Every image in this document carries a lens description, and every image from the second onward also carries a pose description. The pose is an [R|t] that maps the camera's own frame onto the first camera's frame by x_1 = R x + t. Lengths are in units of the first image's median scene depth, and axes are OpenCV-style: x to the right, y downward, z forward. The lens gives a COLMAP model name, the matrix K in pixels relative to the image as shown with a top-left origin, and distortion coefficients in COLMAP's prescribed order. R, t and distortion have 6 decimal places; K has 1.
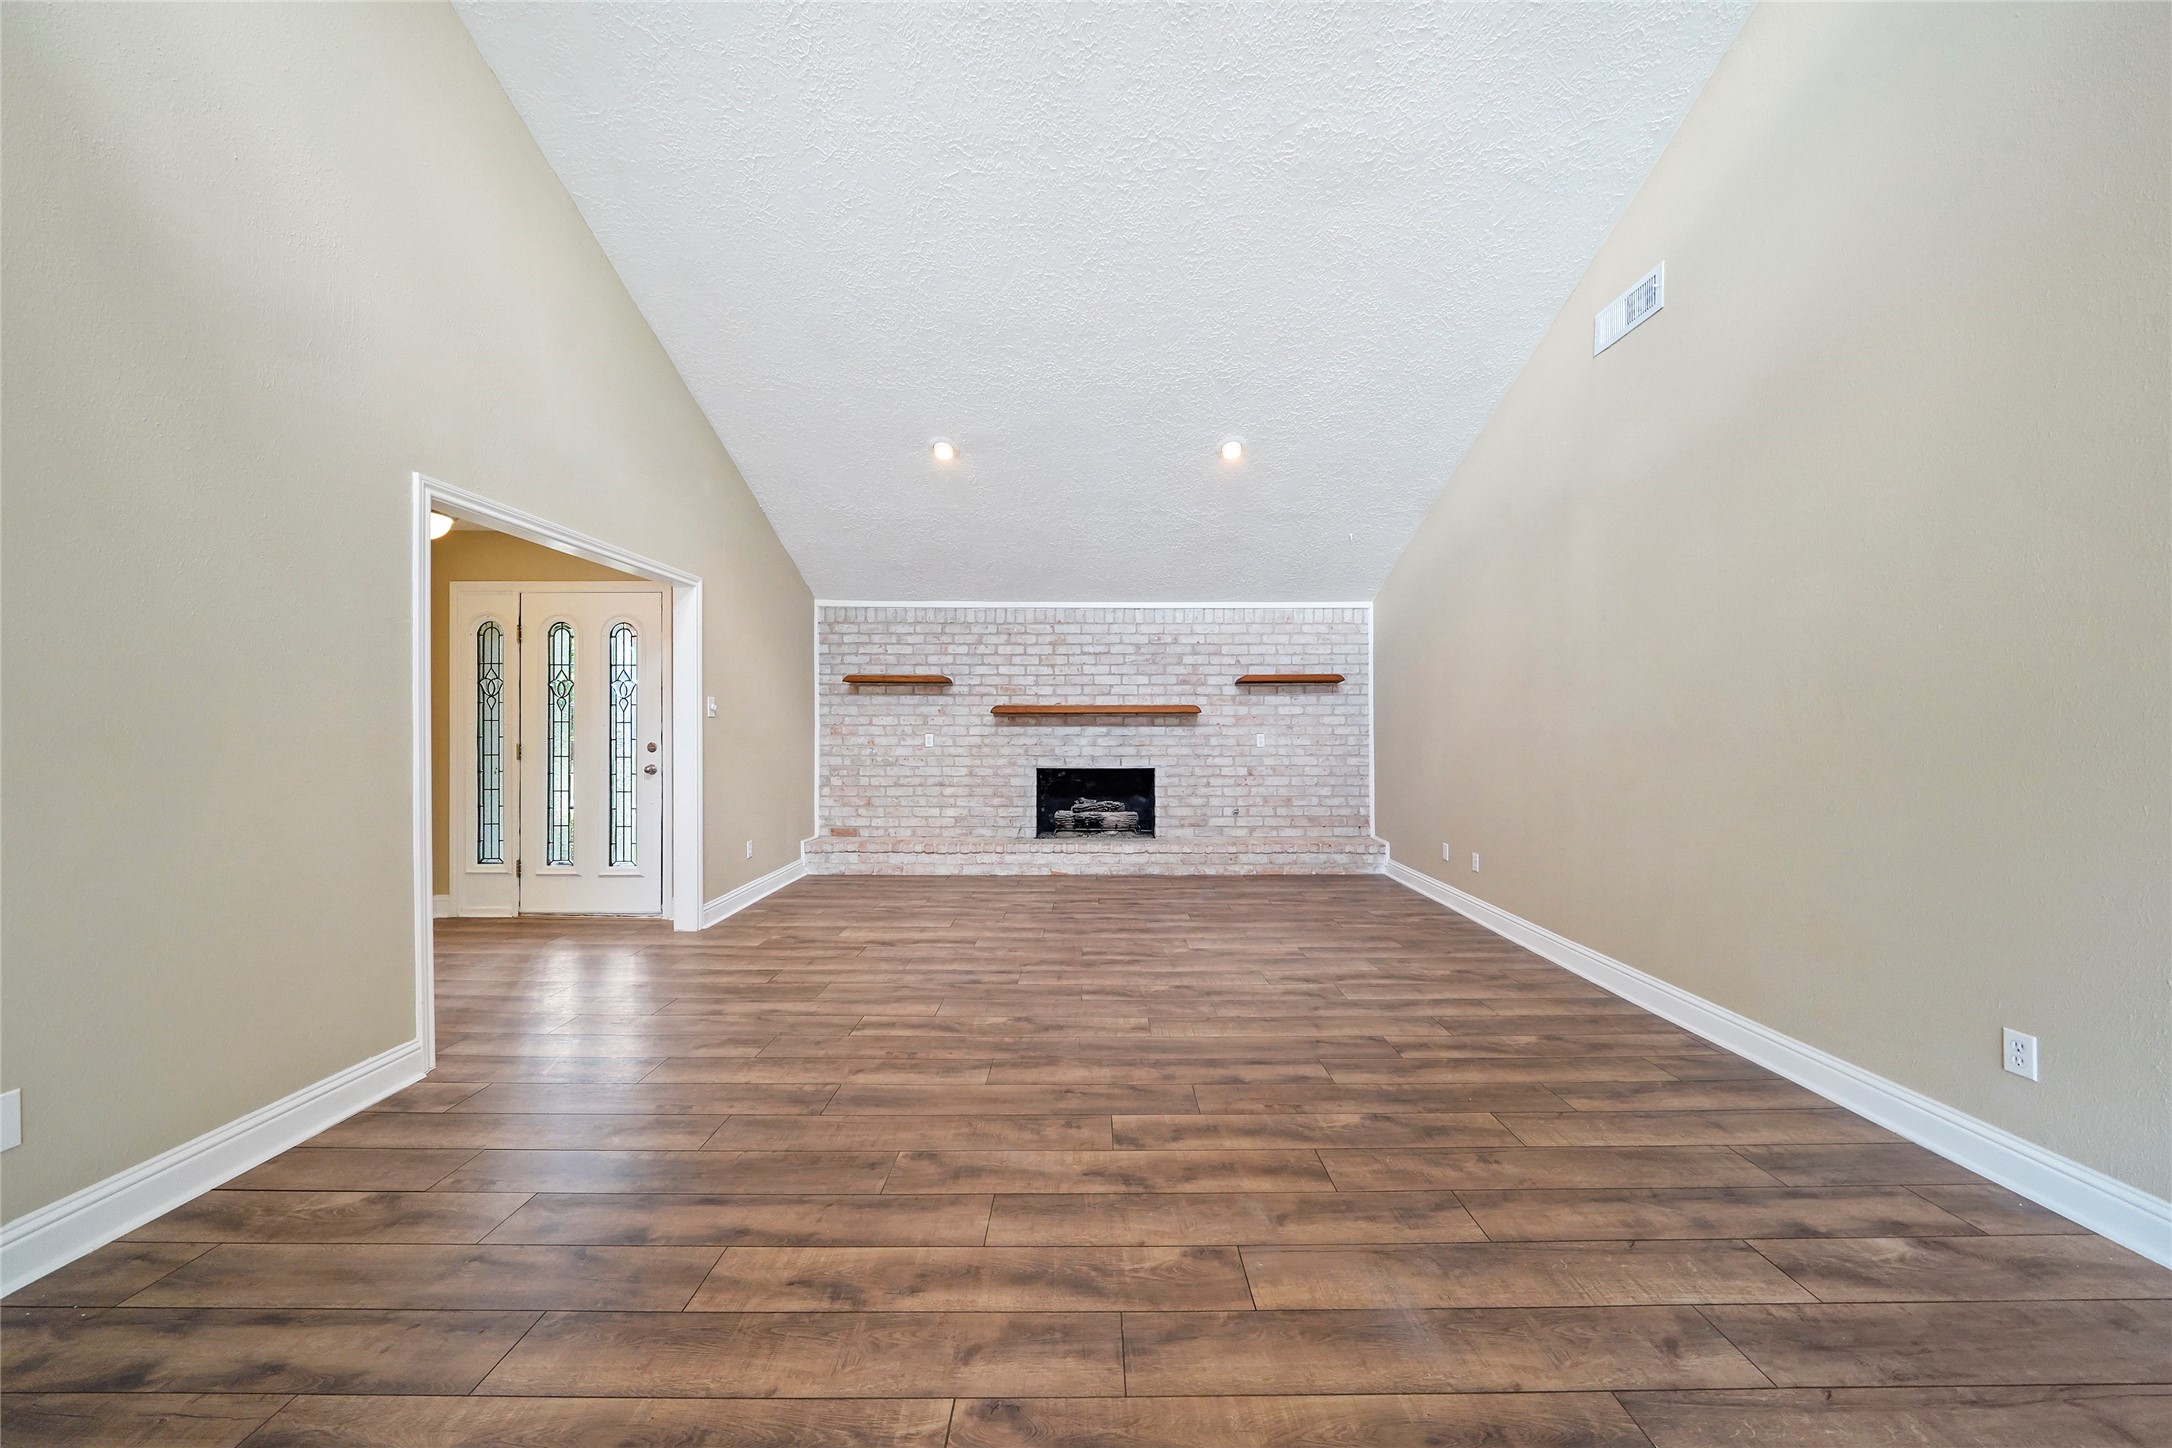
lens RADIAL K [[759.1, 0, 1092.3], [0, 759.1, 724.8], [0, 0, 1]] dist [-0.000145, -0.000040]
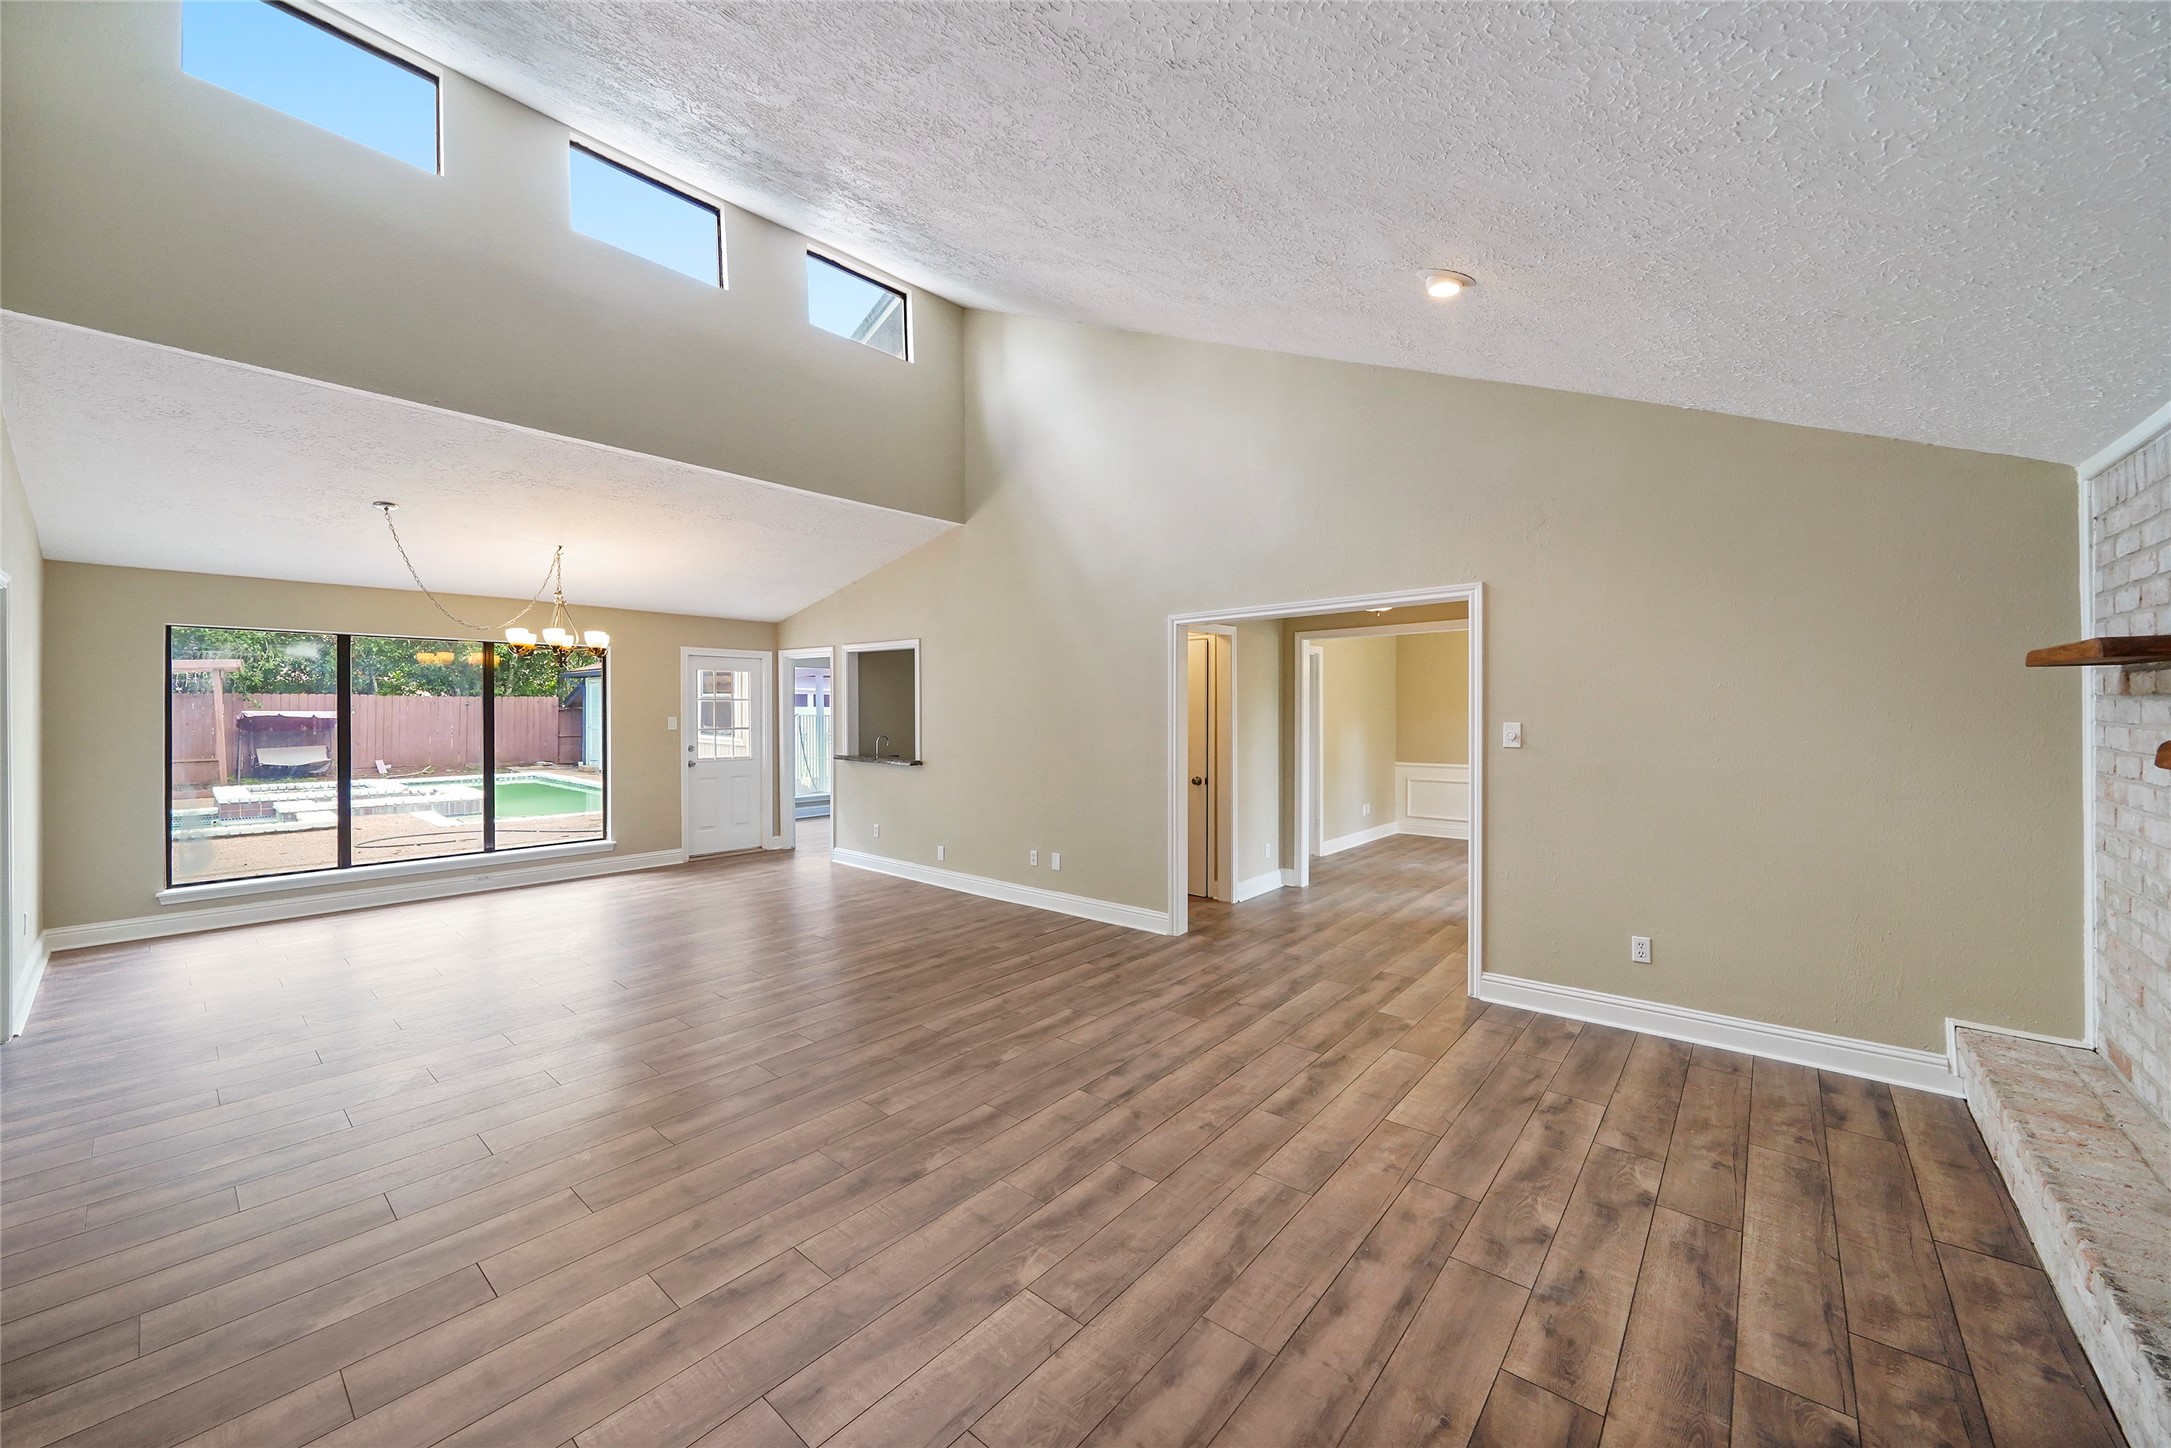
lens RADIAL K [[797.6, 0, 1102.3], [0, 797.6, 717.6], [0, 0, 1]] dist [-0.002404, -0.000122]
pose [[-0.639247, 0.013685, -0.768880, 0.524705], [0.011325, 0.999901, 0.008381, -0.068800], [0.768918, -0.003350, -0.639339, 1.507532]]
